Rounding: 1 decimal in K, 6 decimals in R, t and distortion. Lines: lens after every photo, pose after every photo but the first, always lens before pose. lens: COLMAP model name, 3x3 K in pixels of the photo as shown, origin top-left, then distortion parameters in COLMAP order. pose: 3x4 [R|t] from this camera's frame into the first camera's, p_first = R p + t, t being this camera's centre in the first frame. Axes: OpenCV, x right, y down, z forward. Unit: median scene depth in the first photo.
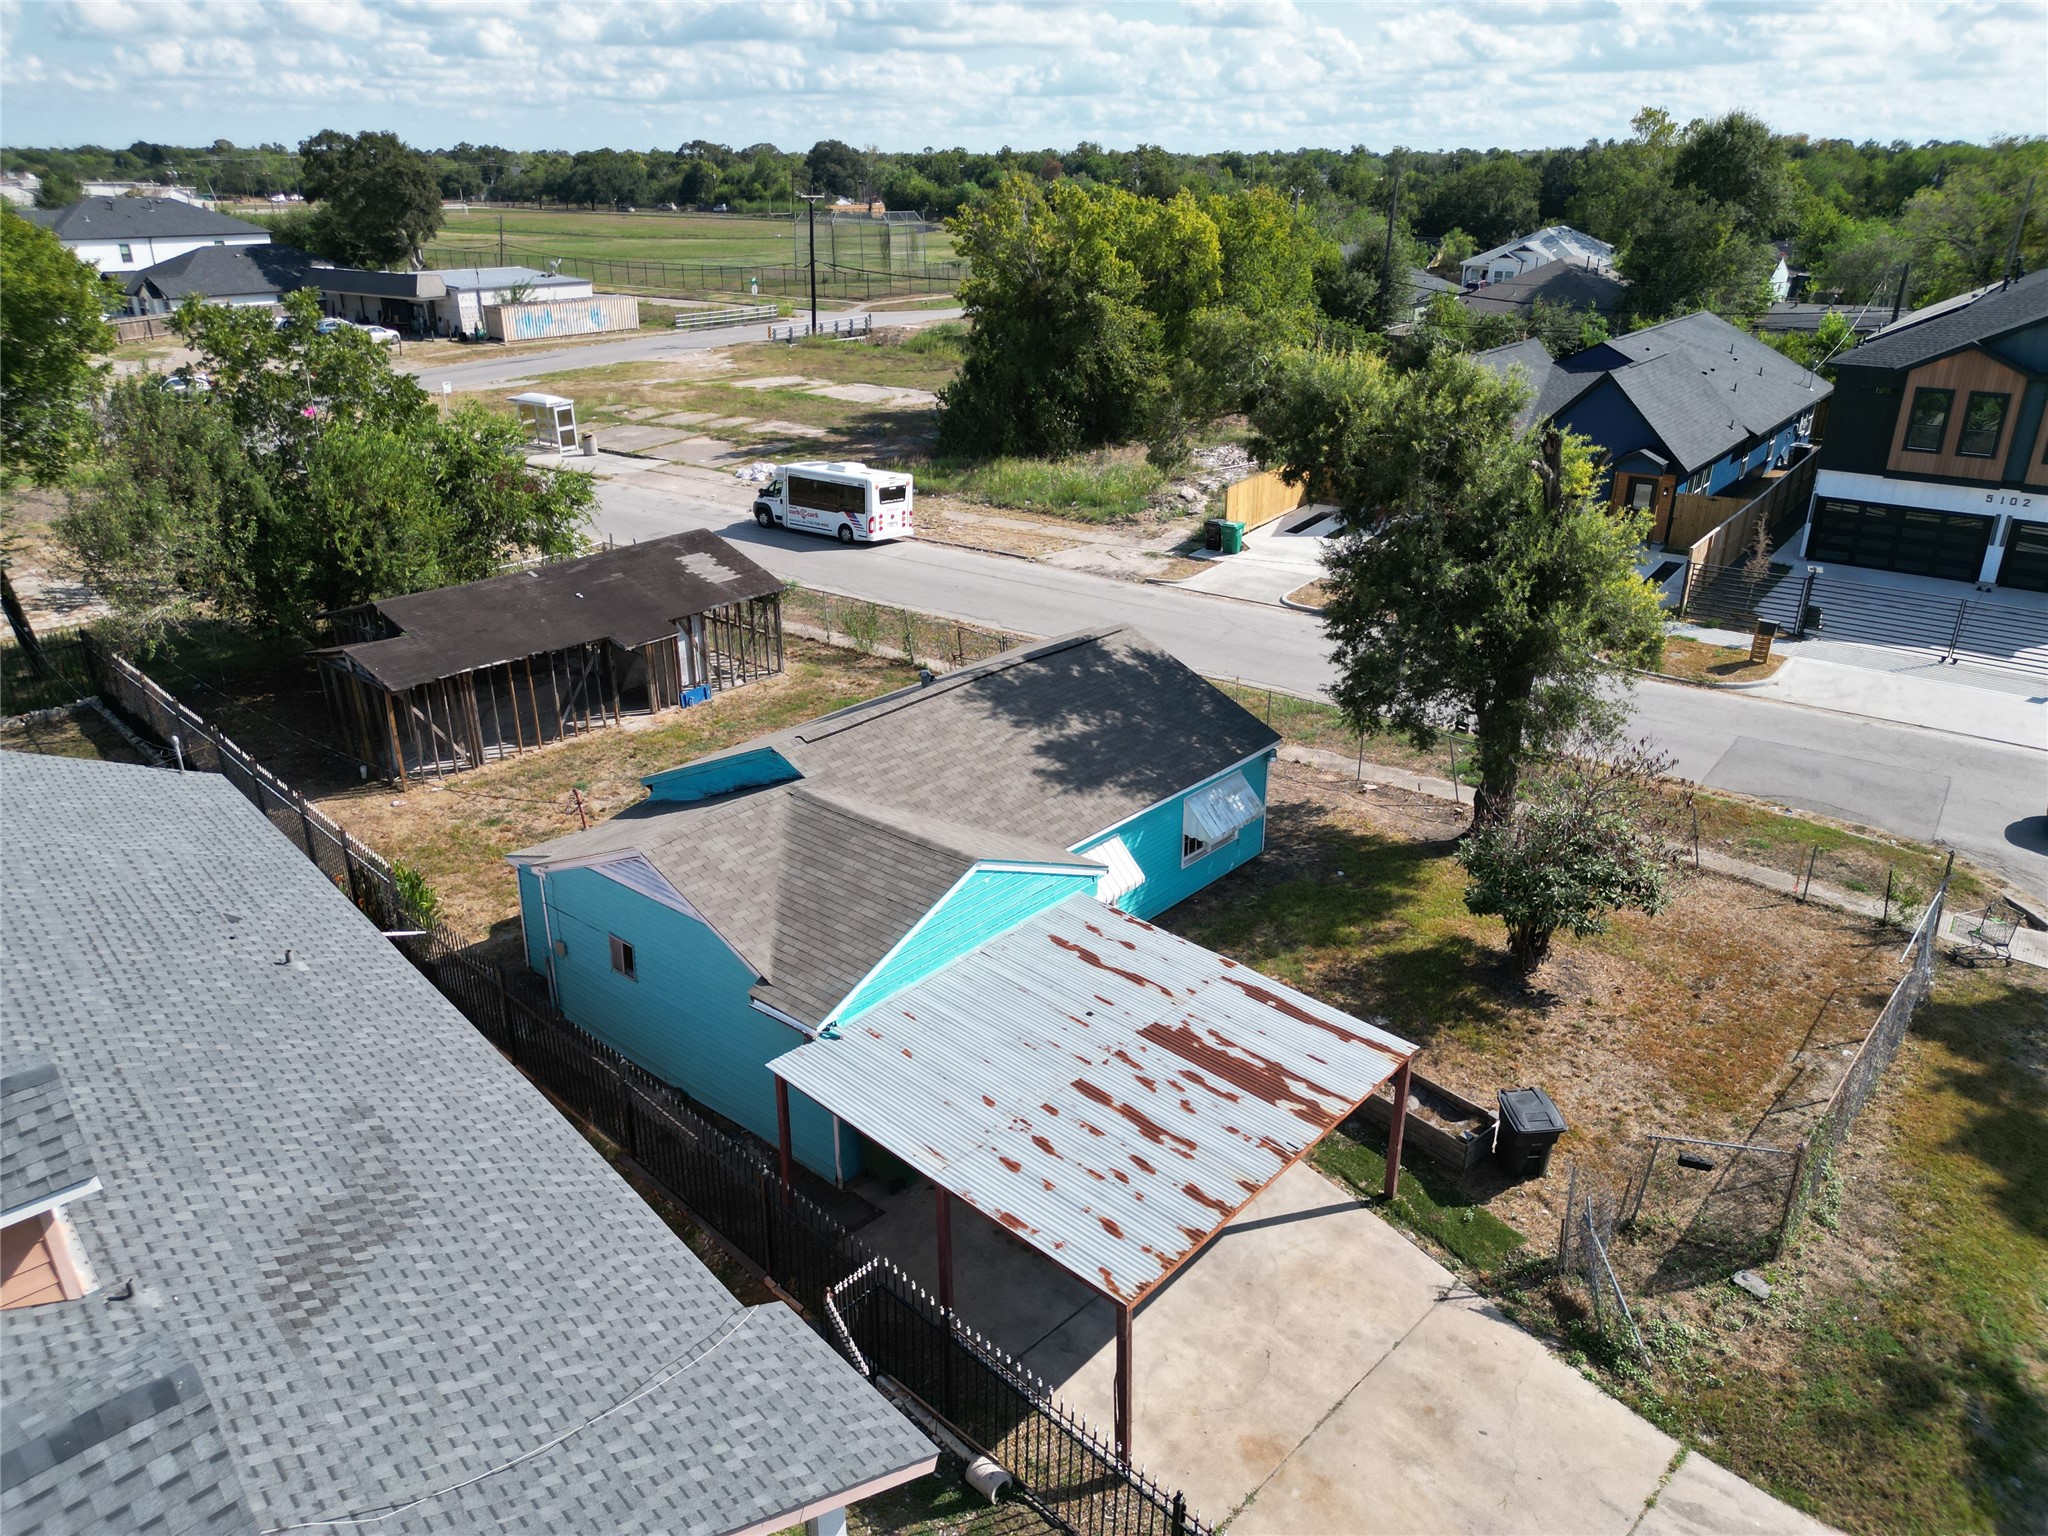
lens RADIAL K [[1415.7, 0, 1024.0], [0, 1415.7, 768.0], [0, 0, 1]] dist [0.107442, -0.116798]
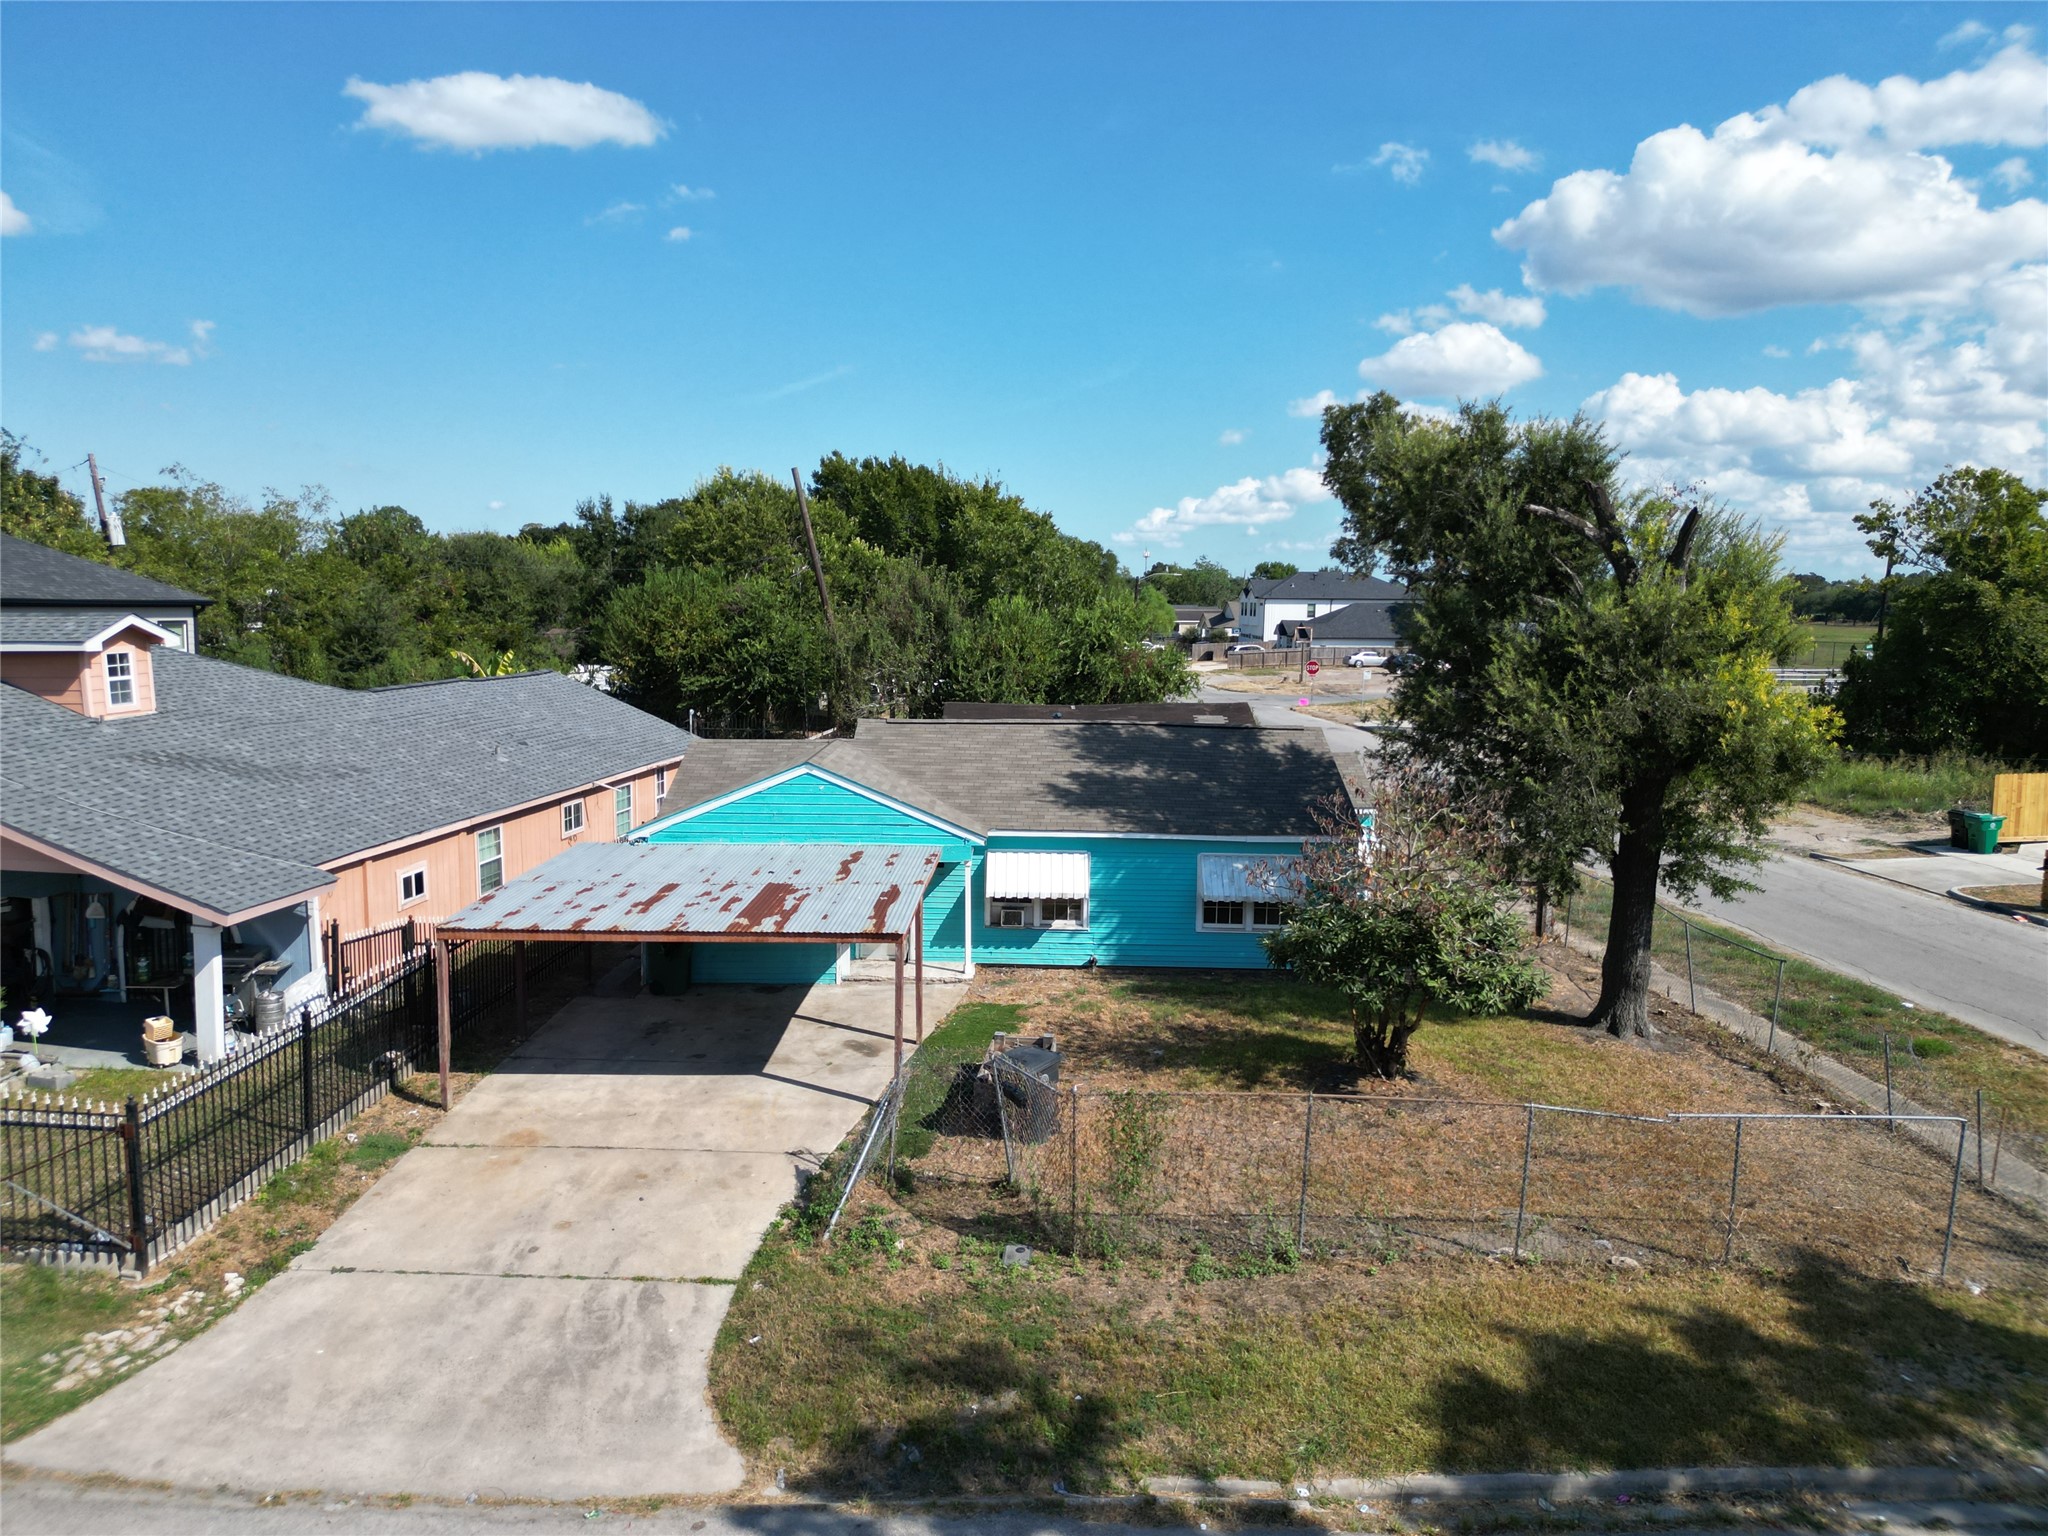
lens RADIAL K [[1415.7, 0, 1024.0], [0, 1415.7, 768.0], [0, 0, 1]] dist [0.107442, -0.116798]
pose [[0.666225, 0.099760, -0.739048, 0.491371], [-0.300107, 0.943091, -0.143233, 0.093191], [0.682701, 0.317218, 0.658249, 0.164268]]
